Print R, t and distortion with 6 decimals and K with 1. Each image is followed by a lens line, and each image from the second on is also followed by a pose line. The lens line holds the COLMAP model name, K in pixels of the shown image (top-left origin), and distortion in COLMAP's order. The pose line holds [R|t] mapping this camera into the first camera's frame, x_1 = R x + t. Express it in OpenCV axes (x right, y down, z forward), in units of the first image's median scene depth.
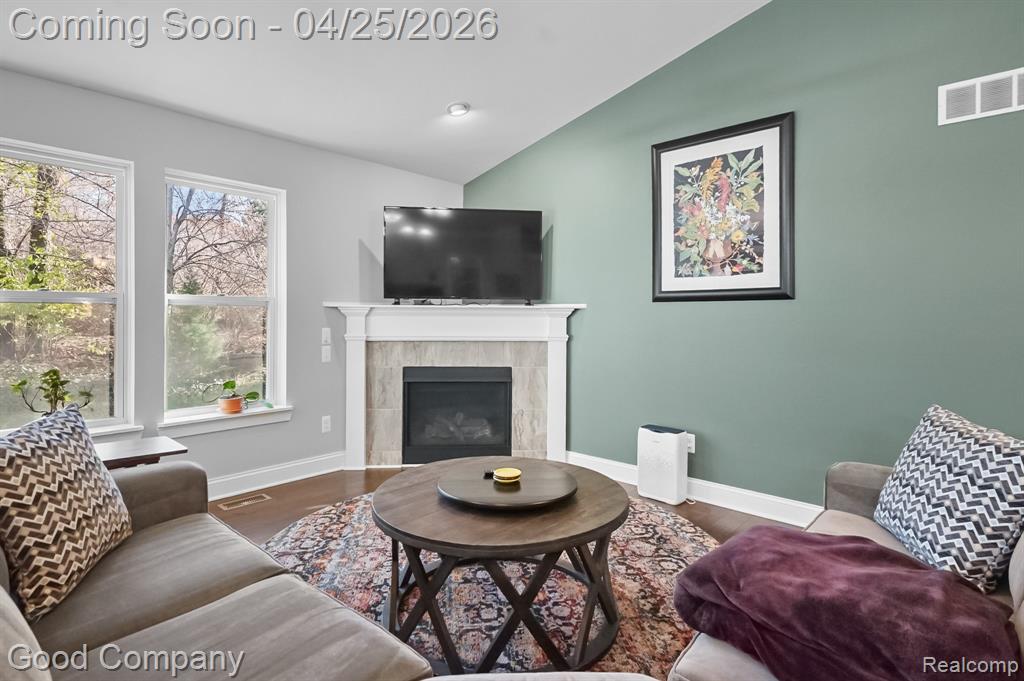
lens RADIAL K [[510.0, 0, 511.8], [0, 510.0, 320.4], [0, 0, 1]] dist [-0.001579, 0.000138]
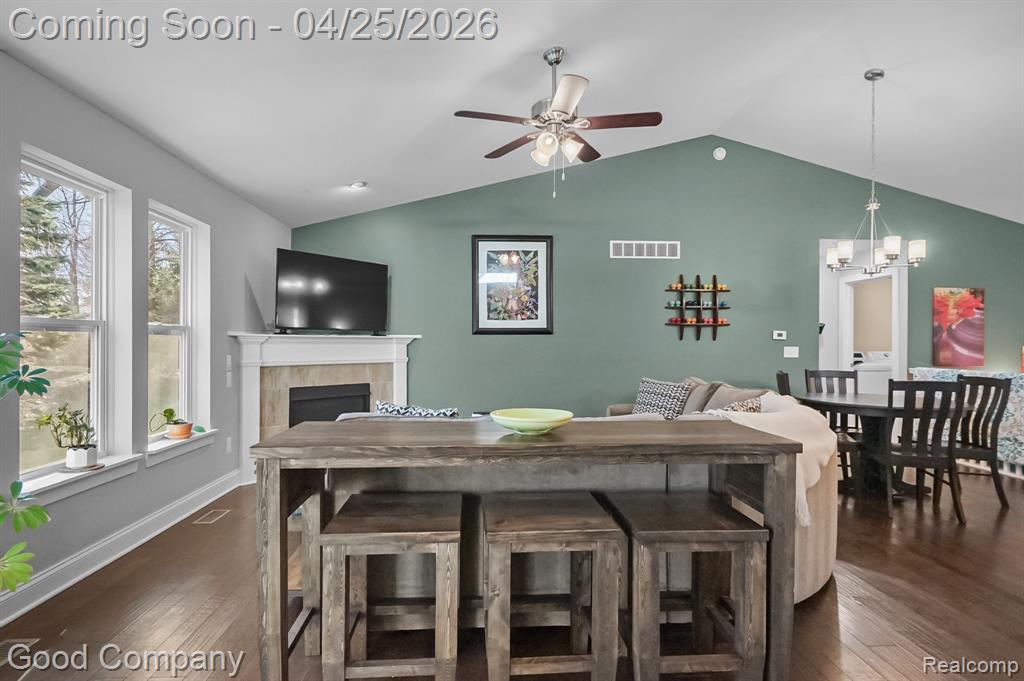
lens RADIAL K [[517.9, 0, 503.5], [0, 517.9, 343.3], [0, 0, 1]] dist [-0.001356, -0.000356]
pose [[0.707187, -0.001722, 0.707024, -0.787305], [0.005728, 0.999978, -0.003295, -0.003506], [-0.707003, 0.006380, 0.707181, -0.192986]]
